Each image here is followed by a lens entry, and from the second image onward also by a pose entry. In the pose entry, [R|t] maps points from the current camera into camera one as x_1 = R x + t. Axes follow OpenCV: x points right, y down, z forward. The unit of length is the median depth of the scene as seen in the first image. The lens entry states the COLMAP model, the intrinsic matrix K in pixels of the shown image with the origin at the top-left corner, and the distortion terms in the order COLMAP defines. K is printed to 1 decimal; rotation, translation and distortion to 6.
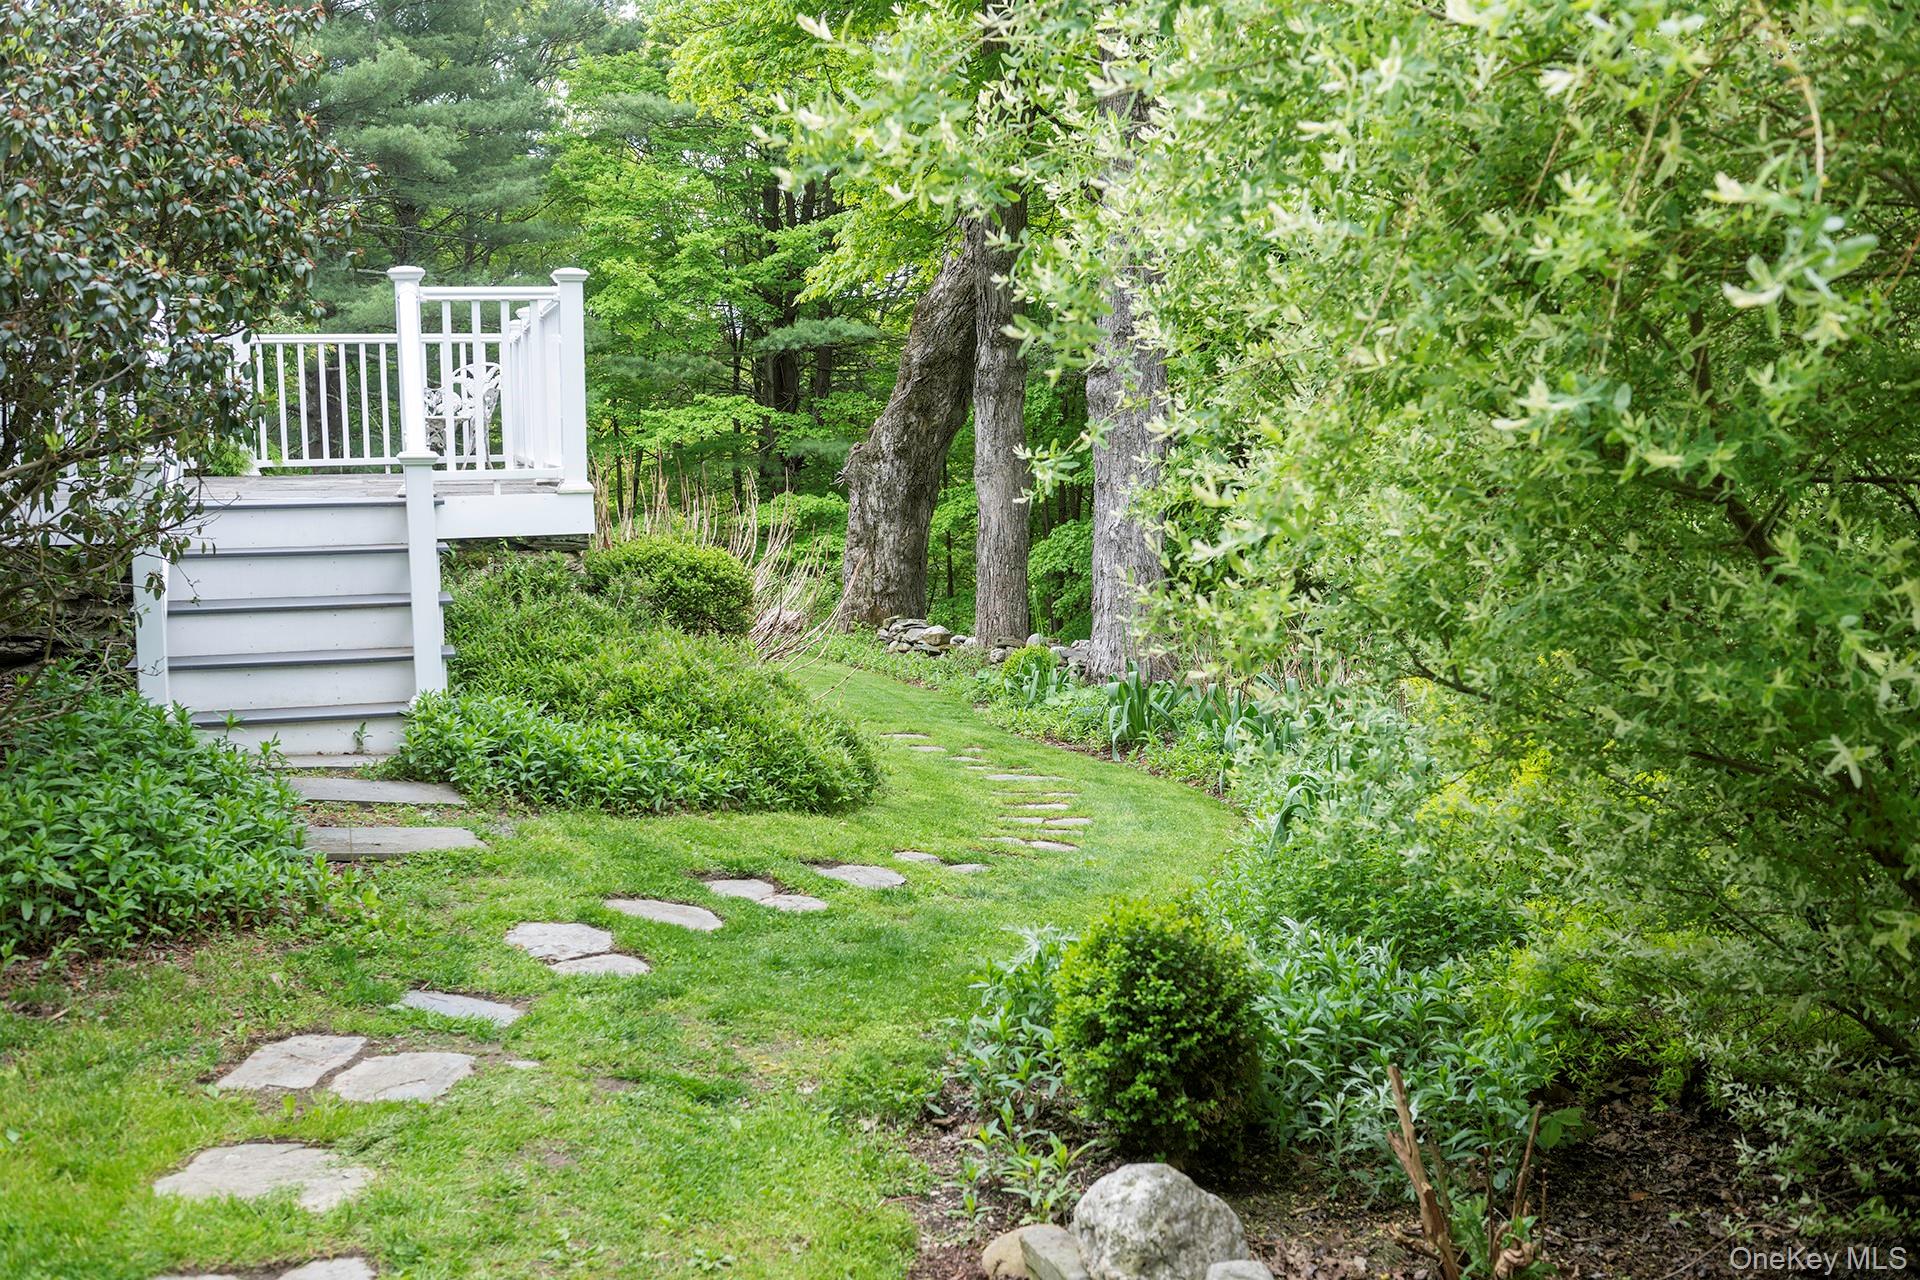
lens RADIAL K [[2066.8, 0, 941.9], [0, 2066.8, 656.3], [0, 0, 1]] dist [0.016401, 0.000000]
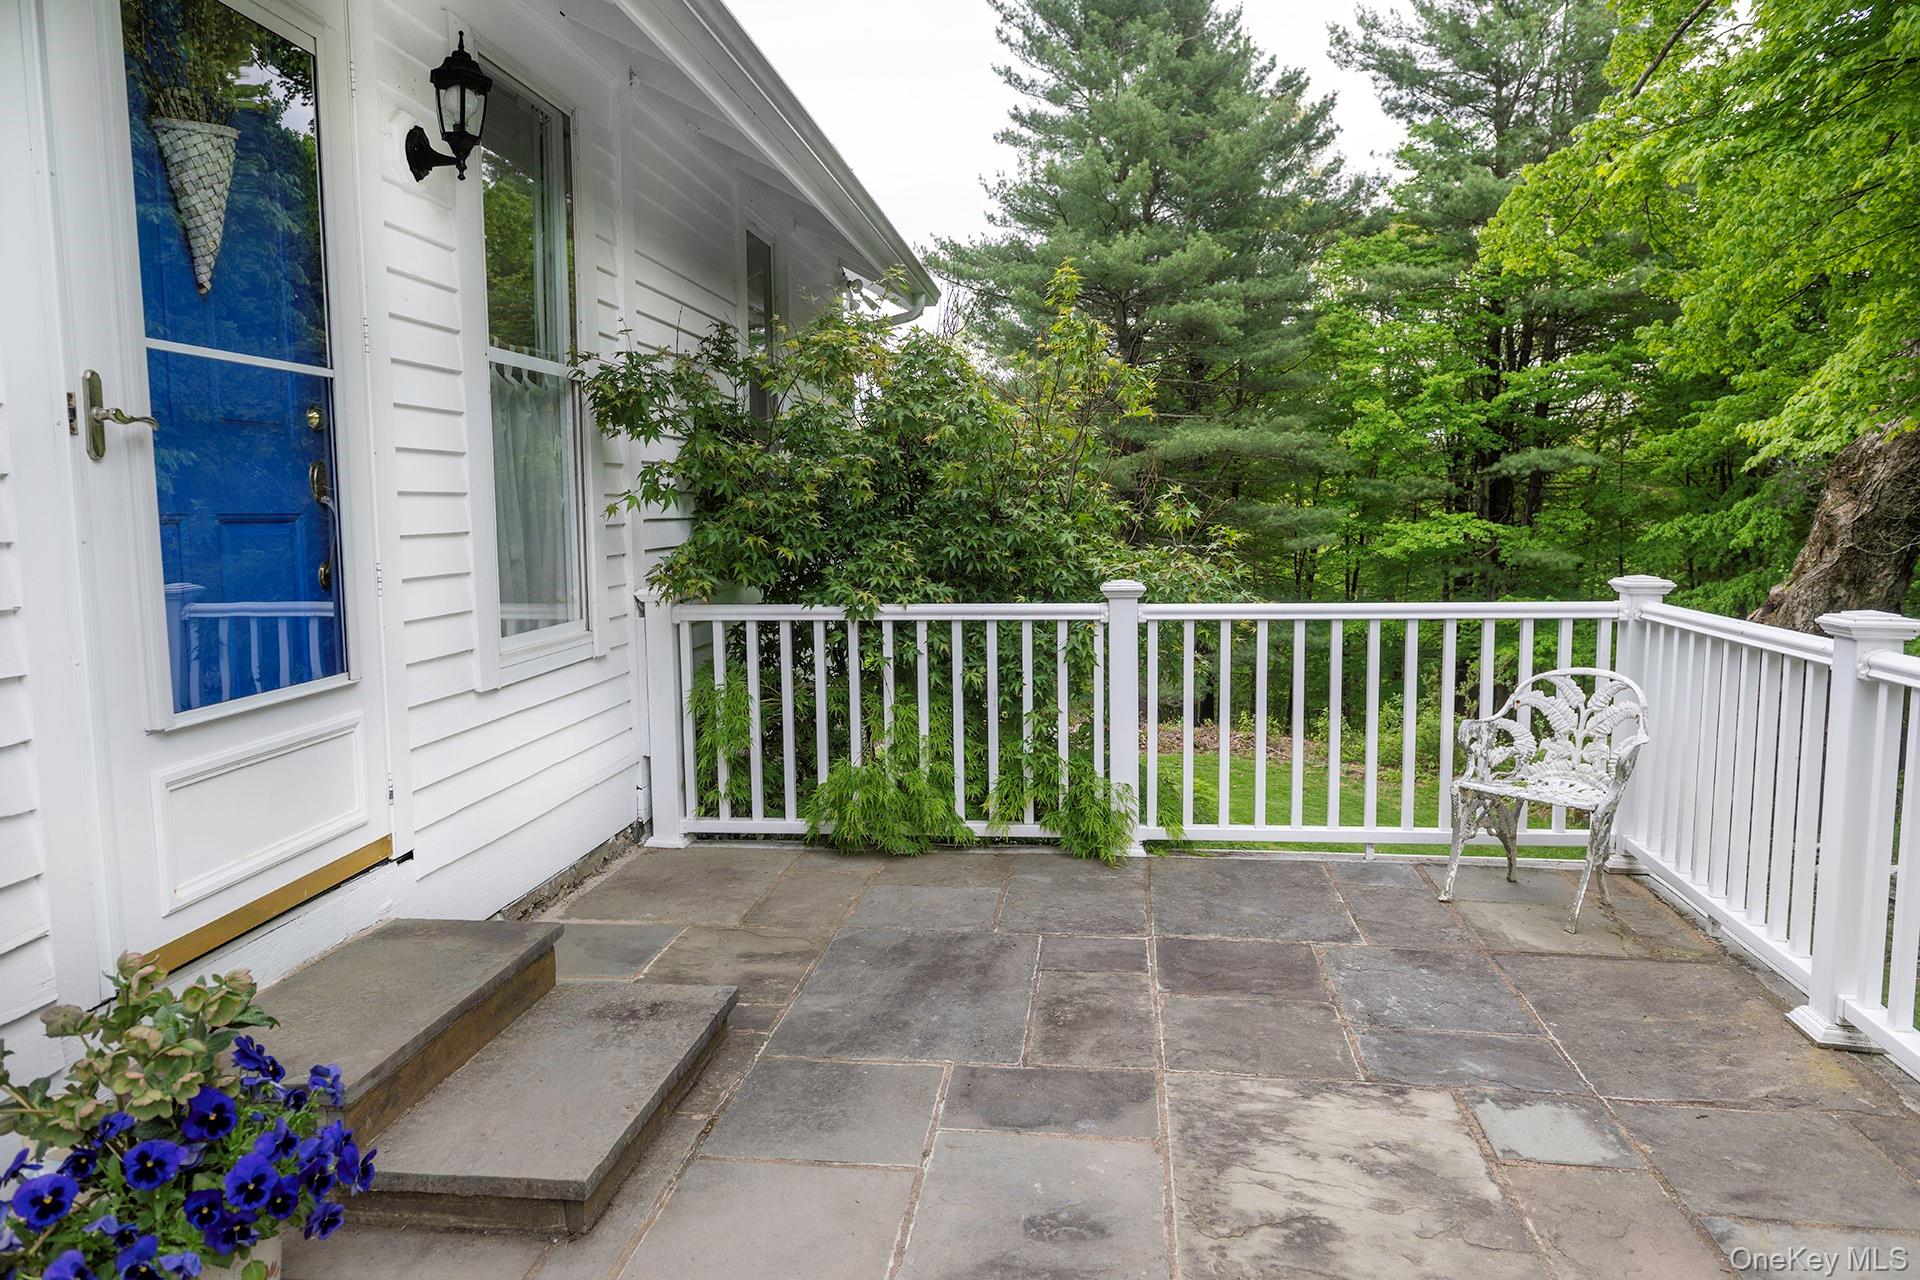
lens RADIAL K [[1334.5, 0, 970.8], [0, 1334.5, 649.3], [0, 0, 1]] dist [0.037896, 0.000738]
pose [[0.923191, 0.050098, -0.381062, -0.353291], [-0.050831, 0.998674, 0.008148, -0.212382], [0.380965, 0.011847, 0.924514, 0.963460]]
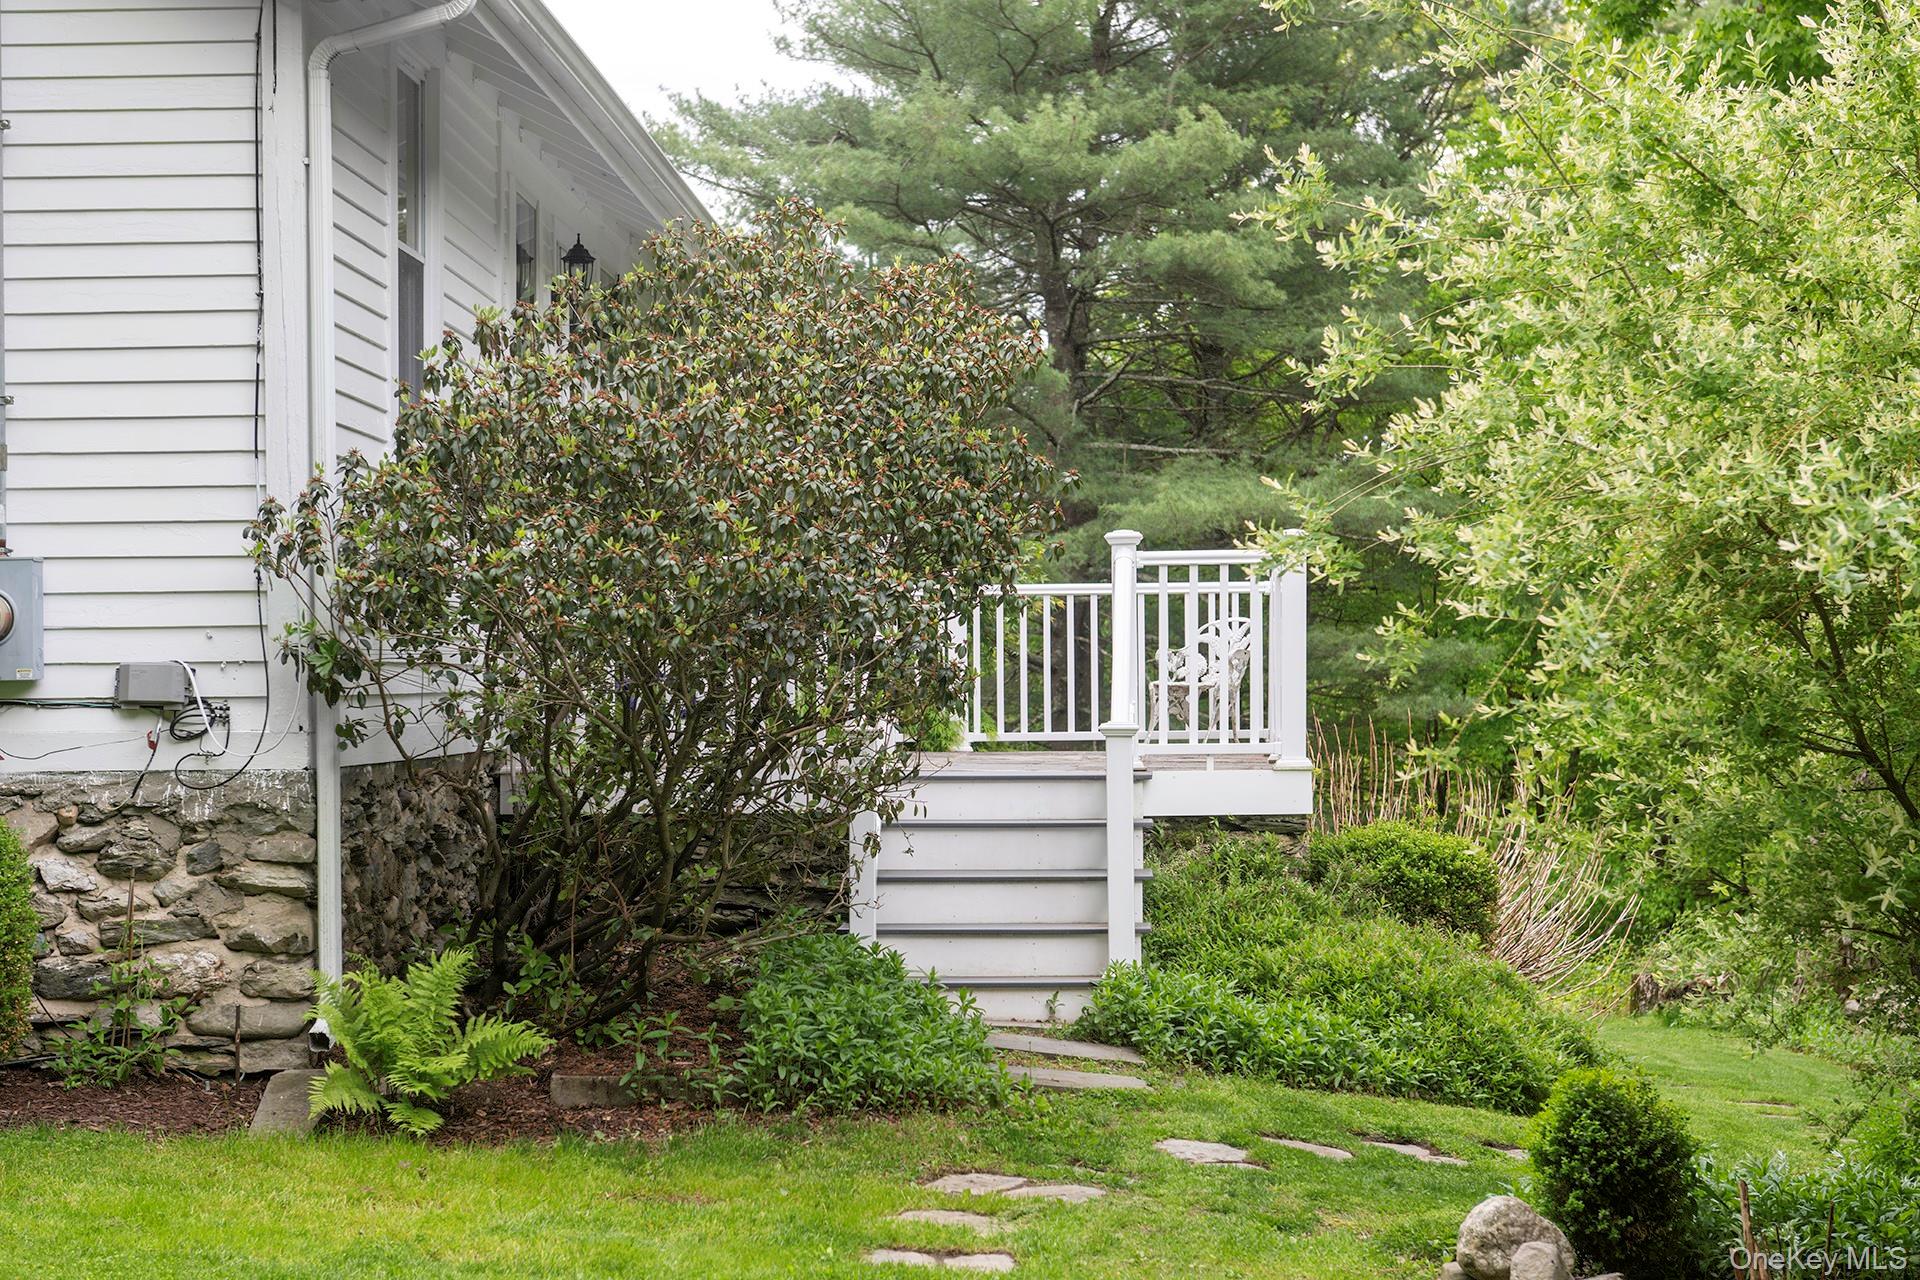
lens RADIAL K [[3735.1, 0, 971.0], [0, 3735.1, 641.5], [0, 0, 1]] dist [0.039411, 0.000000]
pose [[0.949470, 0.004054, -0.313832, 0.214034], [-0.042499, 0.992368, -0.115759, 0.064683], [0.310967, 0.123247, 0.942396, -0.636884]]
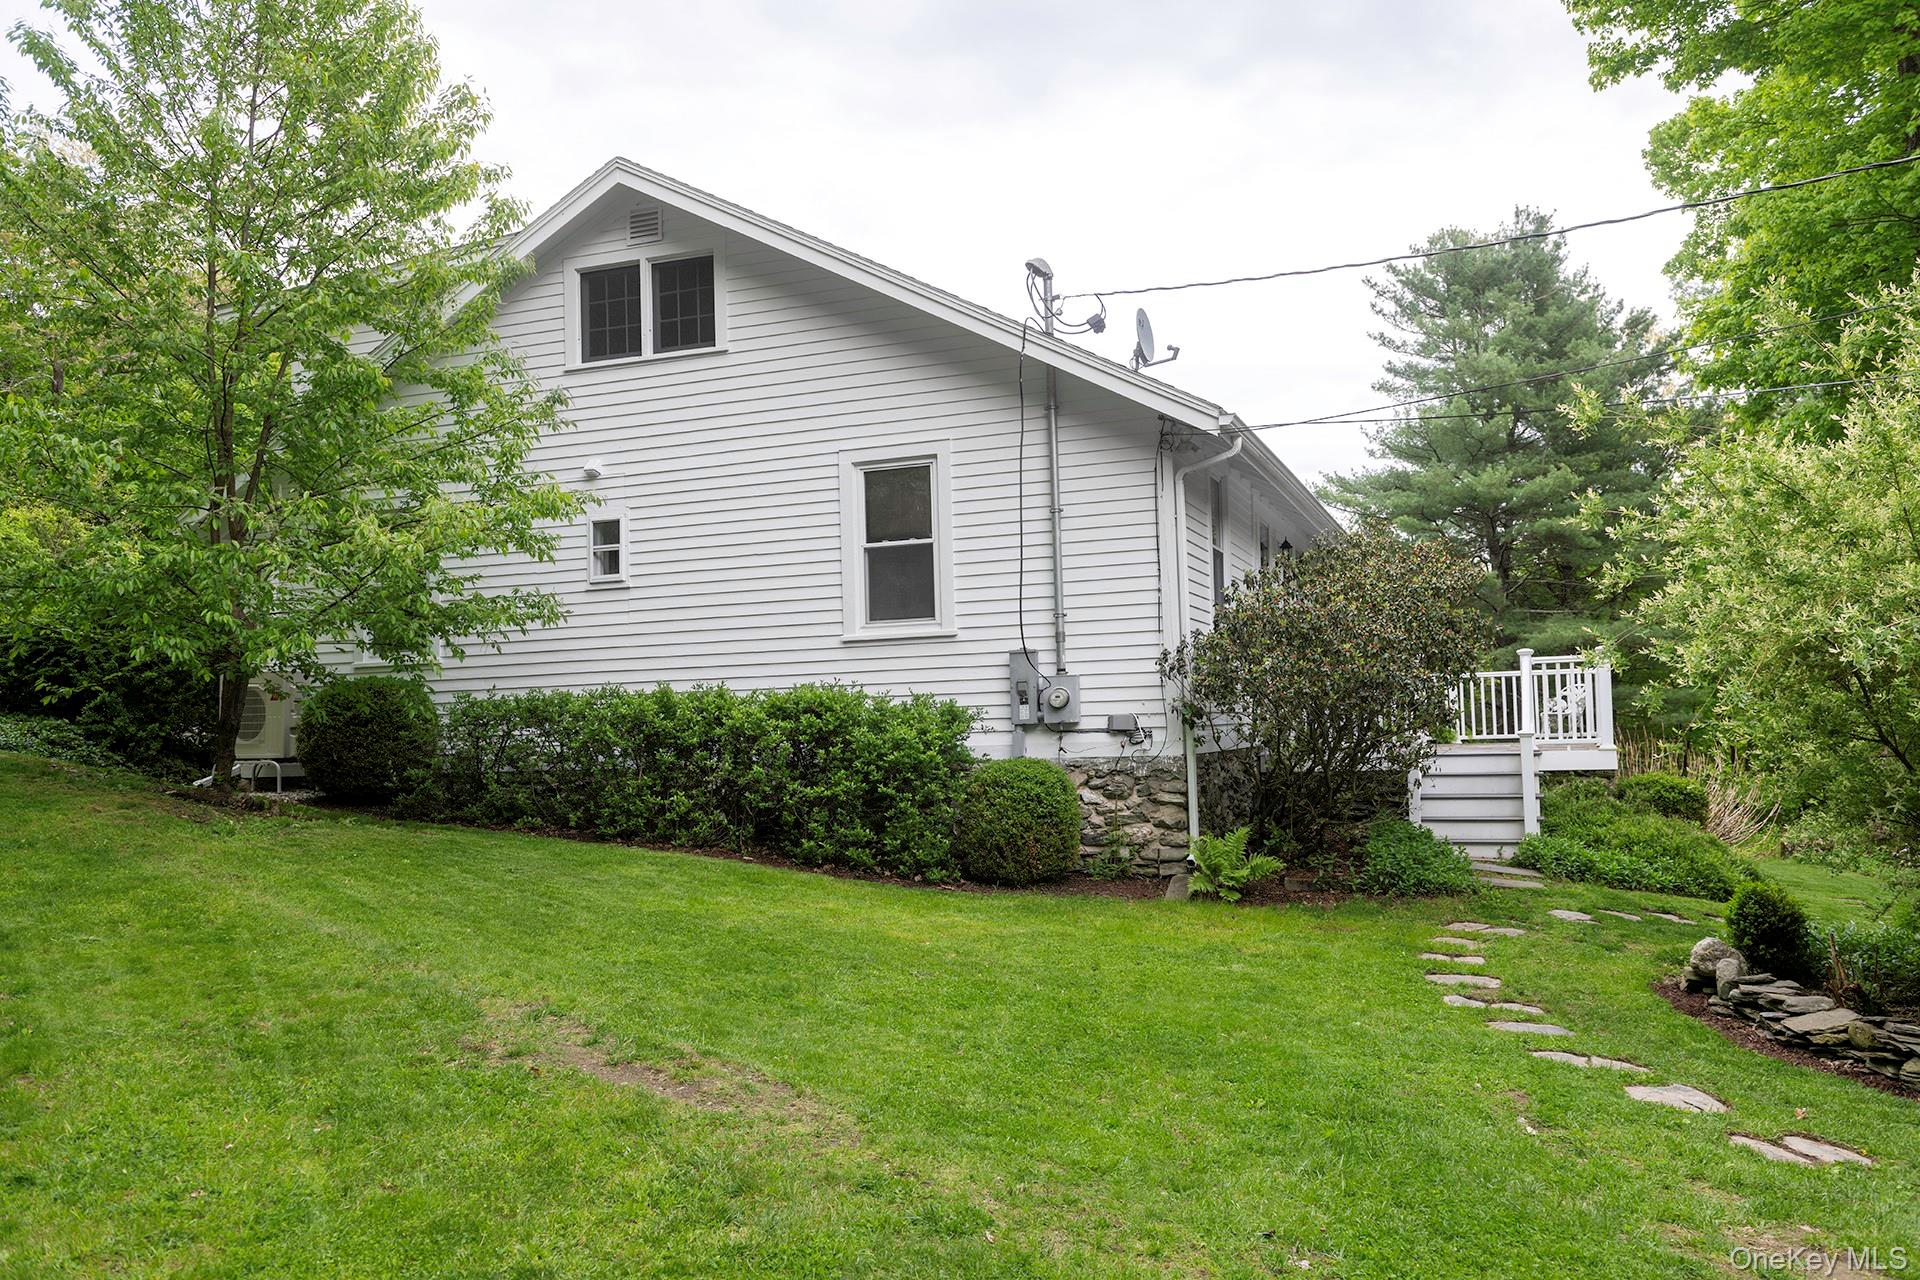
lens RADIAL K [[1503.7, 0, 976.0], [0, 1503.7, 646.8], [0, 0, 1]] dist [0.030337, -0.017154]
pose [[0.806950, -0.038491, -0.589364, 0.224493], [-0.052640, 0.989216, -0.136679, 0.064307], [0.588269, 0.141318, 0.796222, -0.653196]]
